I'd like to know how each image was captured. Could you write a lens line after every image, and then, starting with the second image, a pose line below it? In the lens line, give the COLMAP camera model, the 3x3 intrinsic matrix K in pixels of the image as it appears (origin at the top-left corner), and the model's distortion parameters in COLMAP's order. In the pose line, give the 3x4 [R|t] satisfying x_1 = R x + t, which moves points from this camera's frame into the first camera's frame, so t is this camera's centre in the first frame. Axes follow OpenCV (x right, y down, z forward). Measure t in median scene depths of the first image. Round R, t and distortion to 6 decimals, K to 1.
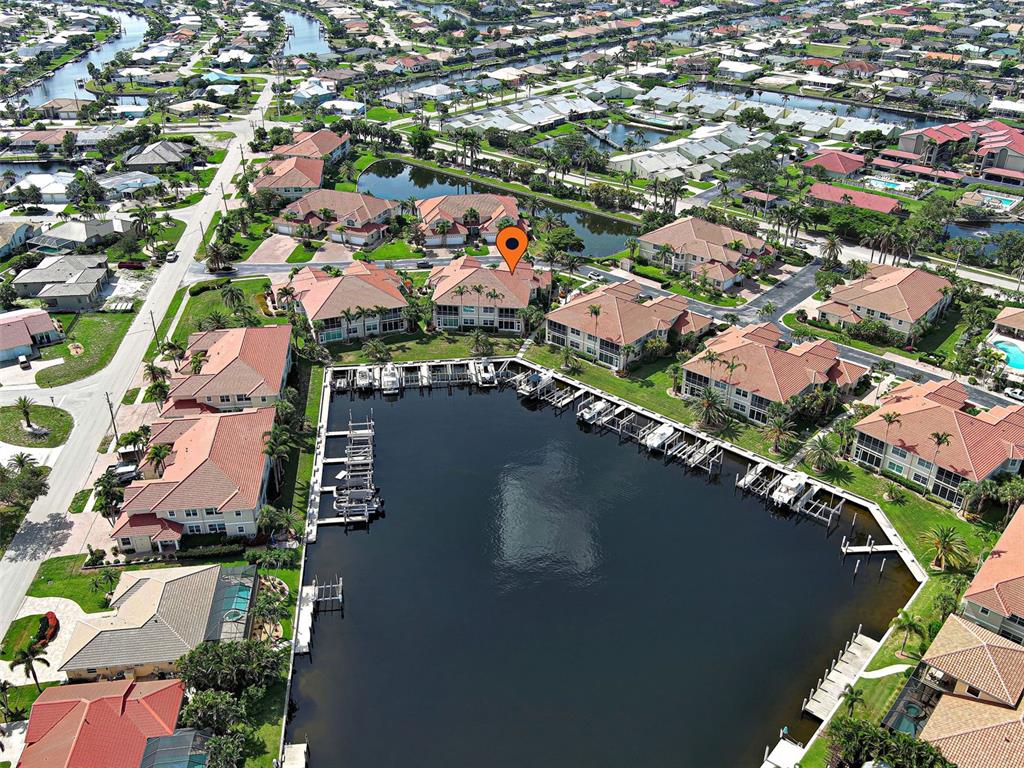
lens RADIAL K [[893.5, 0, 512.0], [0, 893.5, 384.0], [0, 0, 1]] dist [0.003676, -0.001362]
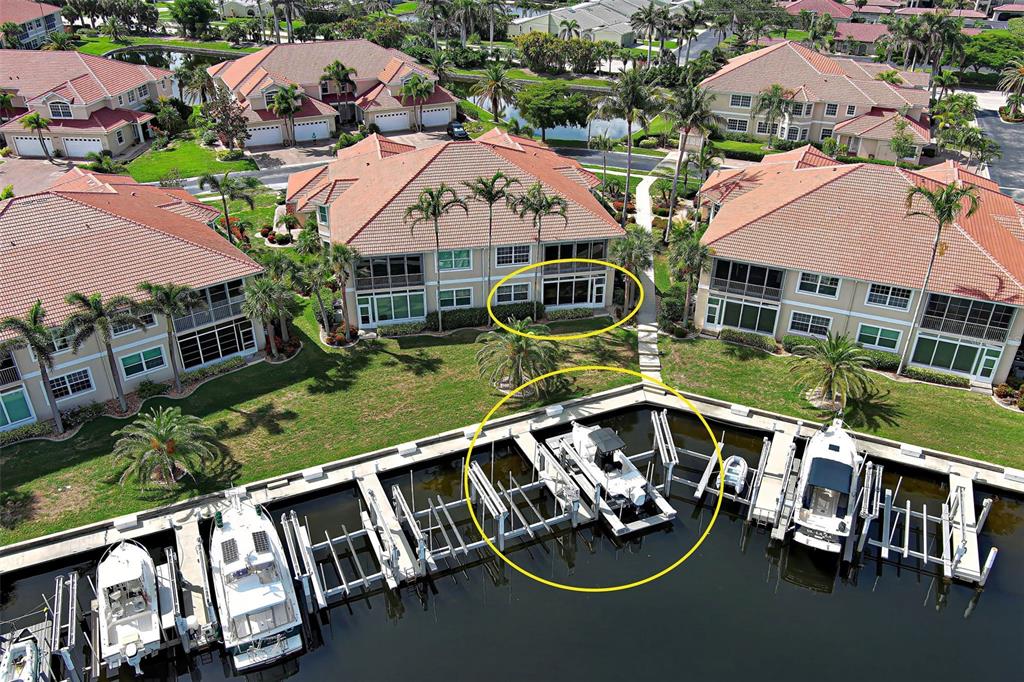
lens RADIAL K [[789.1, 0, 512.0], [0, 789.1, 341.0], [0, 0, 1]] dist [0.012278, -0.000485]
pose [[0.956280, -0.145580, 0.253645, -0.105677], [0.144235, 0.989252, 0.023994, -0.058282], [-0.254412, 0.013640, 0.967000, 0.715867]]
